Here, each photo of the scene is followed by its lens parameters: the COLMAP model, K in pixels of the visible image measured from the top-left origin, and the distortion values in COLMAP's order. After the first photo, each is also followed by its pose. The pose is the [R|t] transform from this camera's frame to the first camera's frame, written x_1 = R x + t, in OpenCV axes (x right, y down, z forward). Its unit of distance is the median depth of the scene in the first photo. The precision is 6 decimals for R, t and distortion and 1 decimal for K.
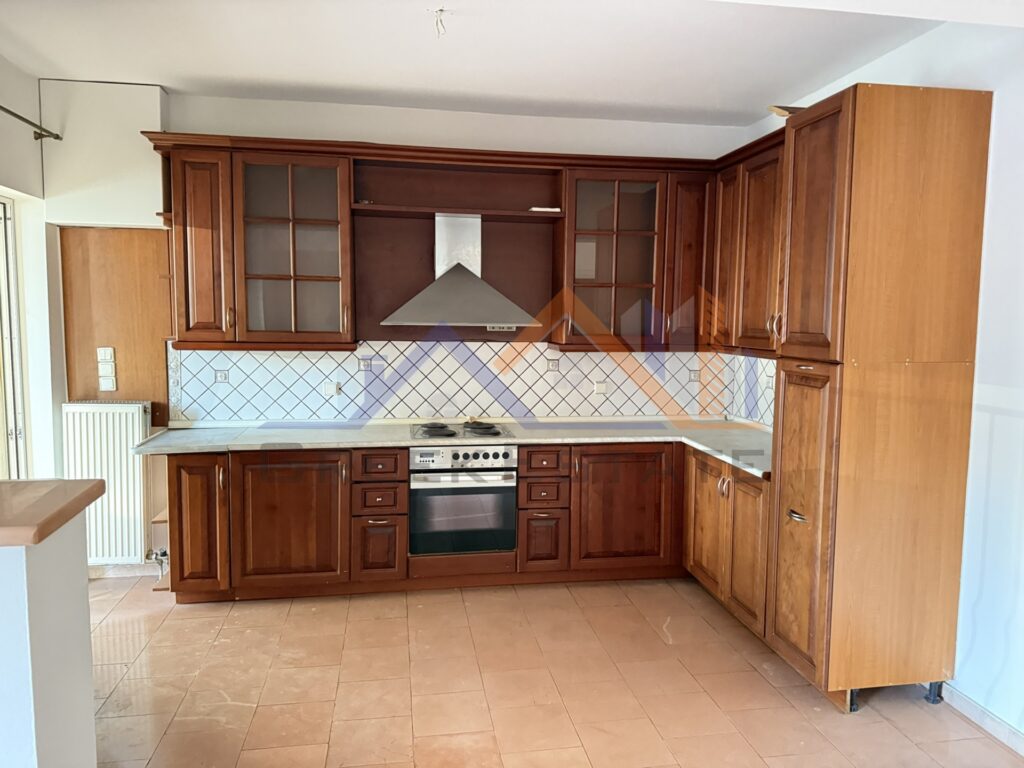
lens RADIAL K [[729.0, 0, 514.0], [0, 729.0, 376.7], [0, 0, 1]] dist [0.060090, -0.065451]
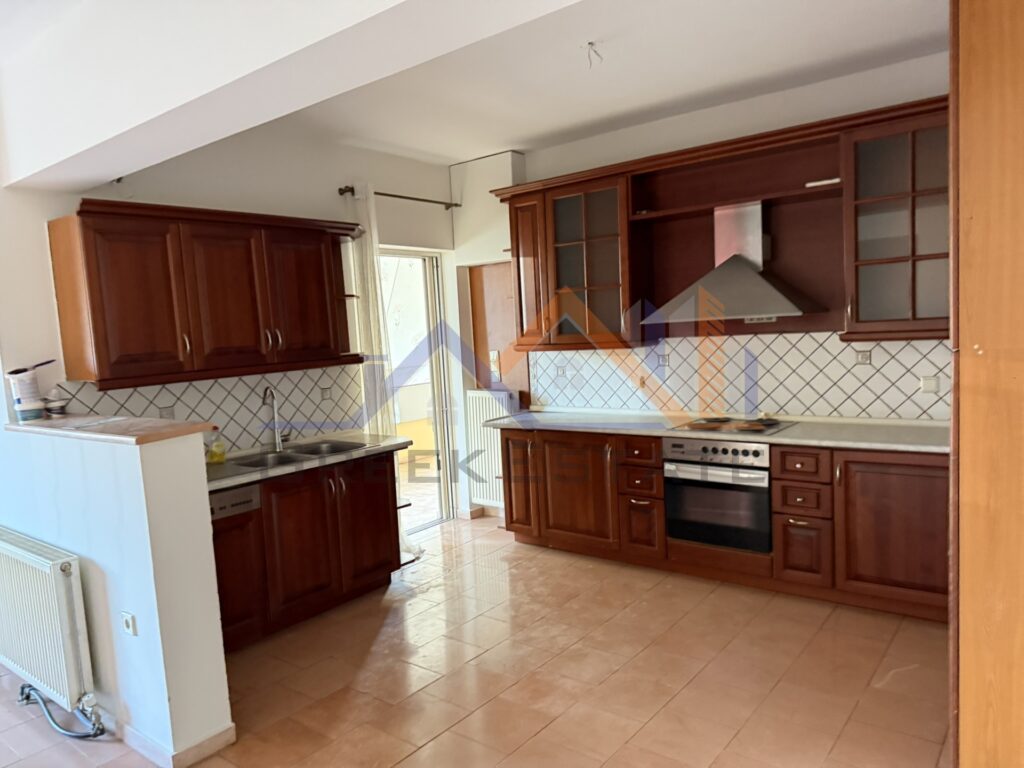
lens RADIAL K [[729.0, 0, 471.8], [0, 729.0, 395.6], [0, 0, 1]] dist [0.060090, -0.065451]
pose [[0.634523, 0.024086, -0.772529, 0.504885], [0.000283, 0.999507, 0.031396, 0.002095], [0.772904, -0.020141, 0.634203, 0.104154]]
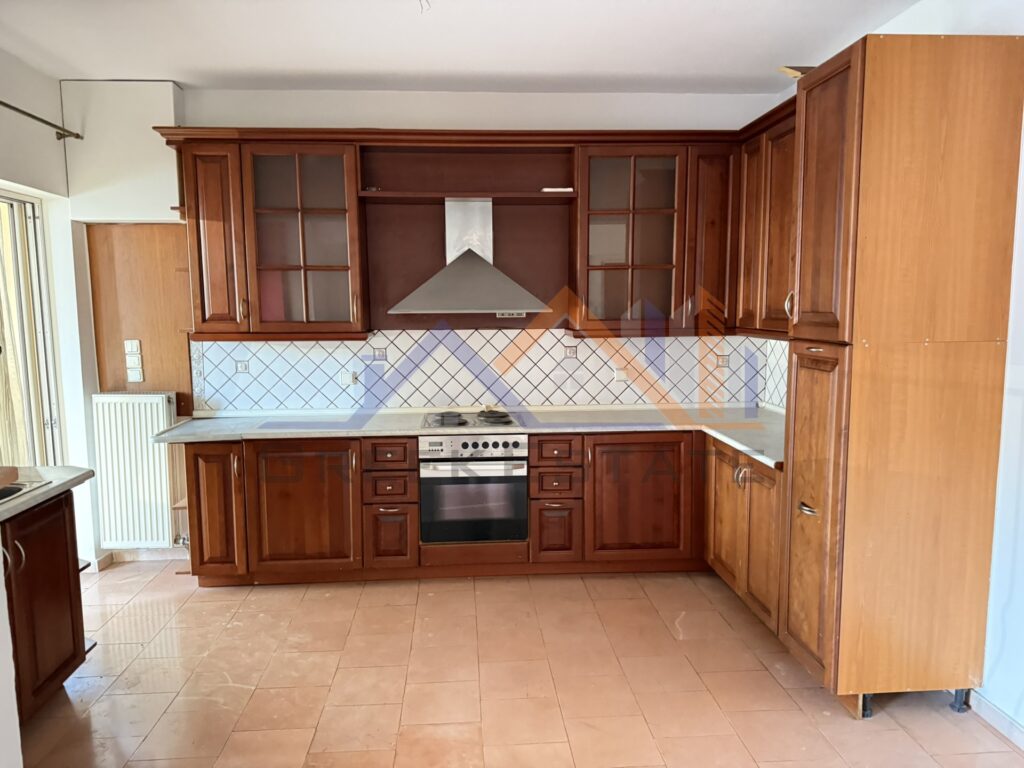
lens RADIAL K [[729.0, 0, 503.8], [0, 729.0, 388.6], [0, 0, 1]] dist [0.060090, -0.065451]
pose [[0.994239, -0.007714, -0.106911, 0.079508], [0.011020, 0.999478, 0.030368, 0.002996], [0.106621, -0.031372, 0.993805, 0.026185]]
